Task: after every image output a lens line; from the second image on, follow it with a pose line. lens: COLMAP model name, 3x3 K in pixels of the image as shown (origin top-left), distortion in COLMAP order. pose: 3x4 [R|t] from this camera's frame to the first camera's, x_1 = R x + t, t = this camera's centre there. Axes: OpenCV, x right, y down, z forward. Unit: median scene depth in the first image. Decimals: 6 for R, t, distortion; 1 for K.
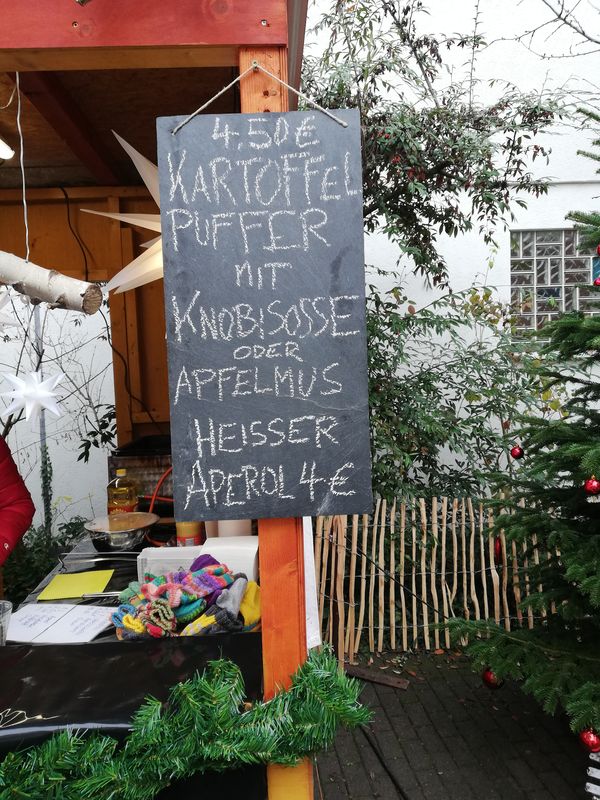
lens RADIAL K [[606.0, 0, 304.2], [0, 606.0, 403.5], [0, 0, 1]] dist [0.028652, -0.050807]
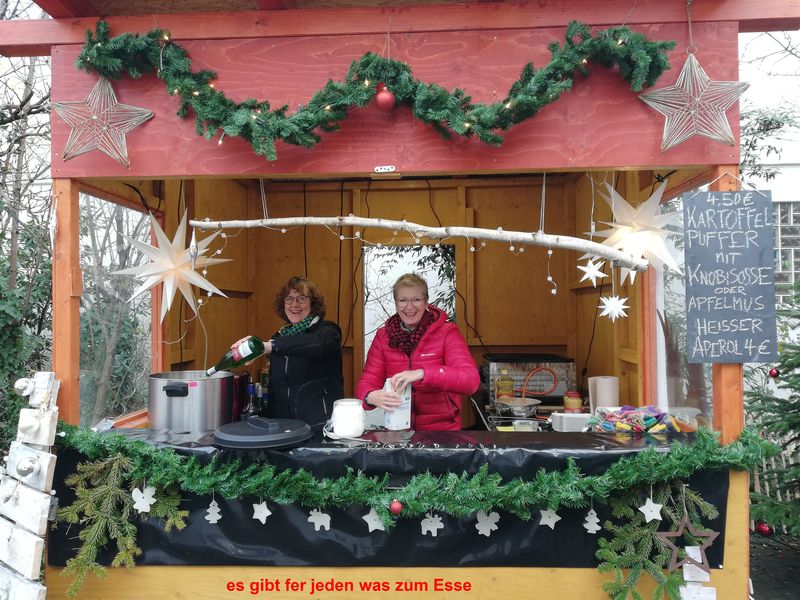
lens RADIAL K [[606.0, 0, 394.6], [0, 606.0, 299.3], [0, 0, 1]] dist [0.028652, -0.050807]
pose [[0.993007, 0.026437, -0.115059, -1.067863], [-0.036519, 0.995589, -0.086418, 0.196458], [0.112266, 0.090015, 0.989593, -1.448935]]
